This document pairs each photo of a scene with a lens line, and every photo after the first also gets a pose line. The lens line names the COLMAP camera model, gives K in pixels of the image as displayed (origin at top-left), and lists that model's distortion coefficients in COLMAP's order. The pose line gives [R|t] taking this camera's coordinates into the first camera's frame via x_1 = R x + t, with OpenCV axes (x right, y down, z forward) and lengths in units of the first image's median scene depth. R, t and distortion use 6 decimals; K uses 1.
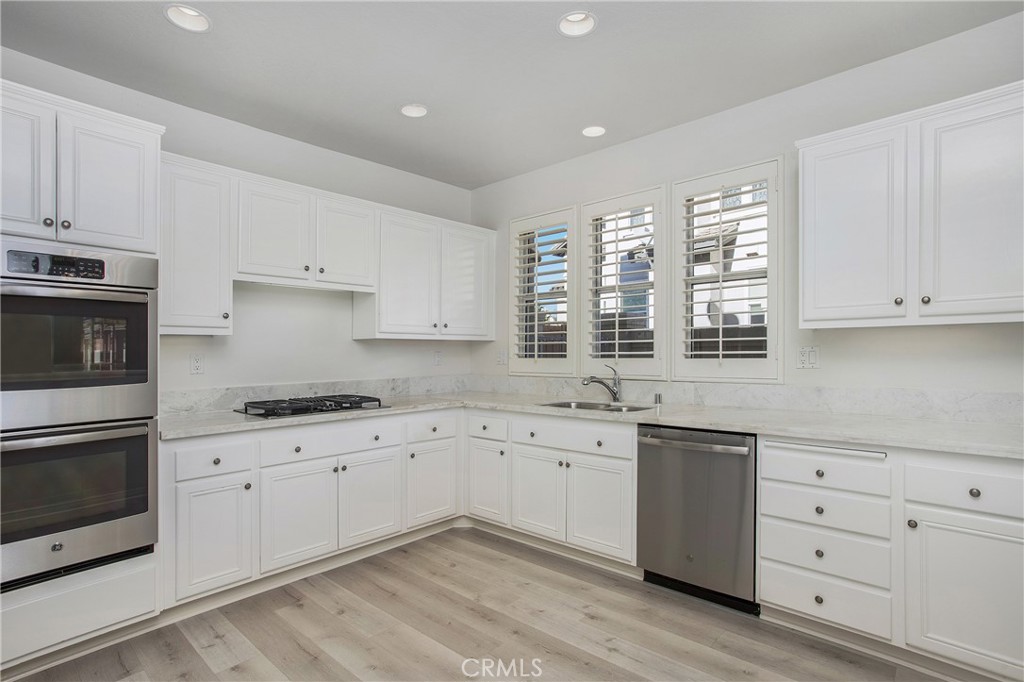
lens RADIAL K [[488.6, 0, 521.3], [0, 488.6, 345.8], [0, 0, 1]] dist [0.002578, 0.000879]
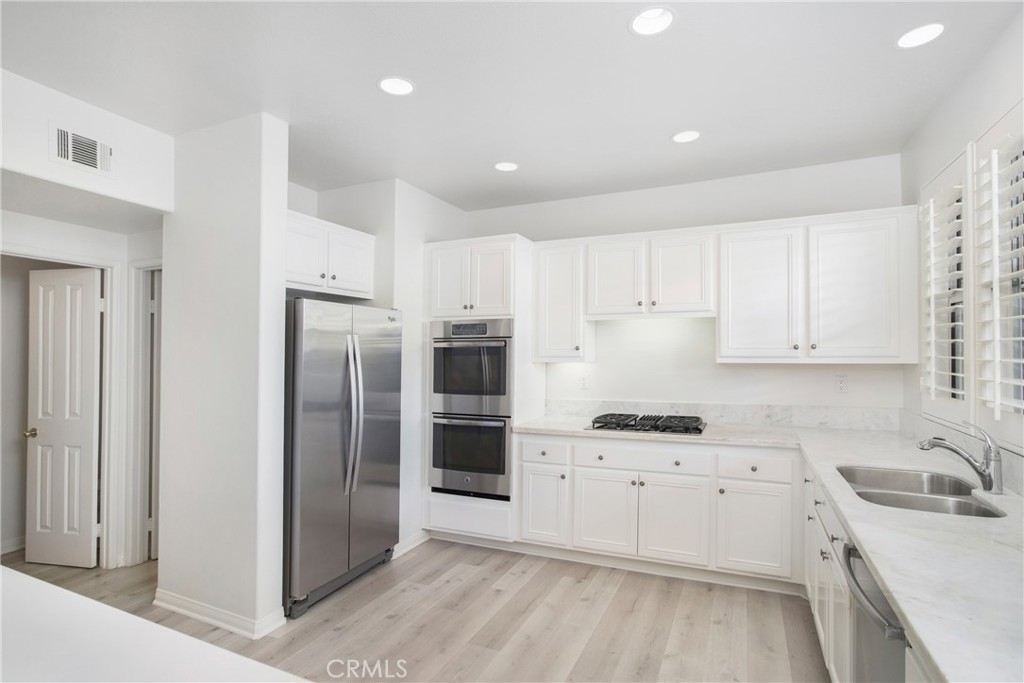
lens RADIAL K [[488.6, 0, 521.3], [0, 488.6, 346.3], [0, 0, 1]] dist [0.002578, 0.000879]
pose [[0.371231, -0.014931, -0.928420, 0.568372], [0.013286, 0.999854, -0.010767, -0.052191], [0.928445, -0.008338, 0.371375, 0.339610]]
